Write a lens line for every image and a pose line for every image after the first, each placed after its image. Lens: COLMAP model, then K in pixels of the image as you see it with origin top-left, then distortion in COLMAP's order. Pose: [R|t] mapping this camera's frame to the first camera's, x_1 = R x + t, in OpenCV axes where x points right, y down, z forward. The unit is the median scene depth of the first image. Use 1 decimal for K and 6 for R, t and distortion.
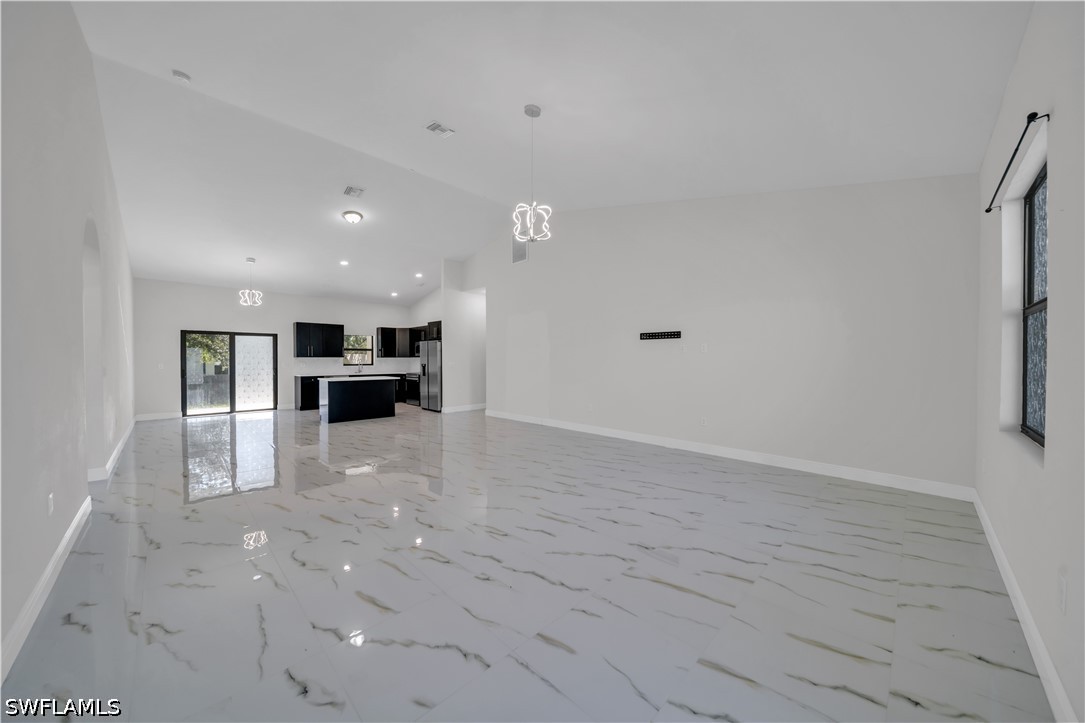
lens RADIAL K [[375.2, 0, 542.6], [0, 375.2, 364.2], [0, 0, 1]] dist [0.000618, -0.000186]
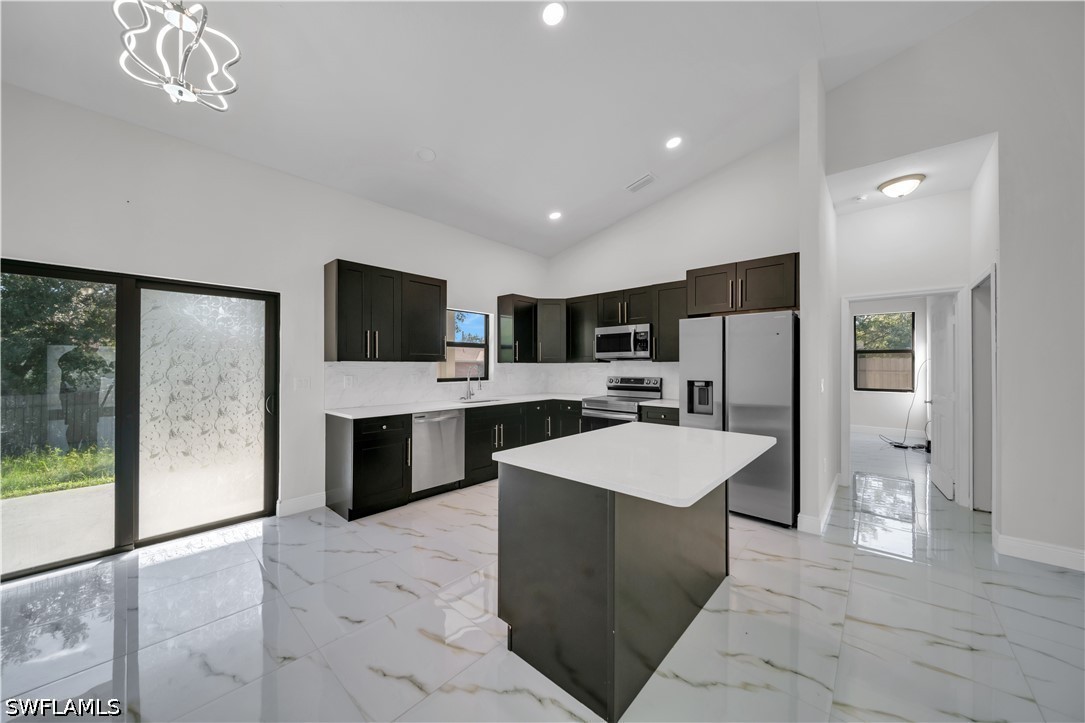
lens RADIAL K [[375.2, 0, 542.6], [0, 375.2, 364.2], [0, 0, 1]] dist [0.000618, -0.000186]
pose [[0.997875, 0.002805, 0.065096, -0.484838], [-0.001825, 0.999884, -0.015114, -0.010996], [-0.065131, 0.014963, 0.997765, 0.637883]]
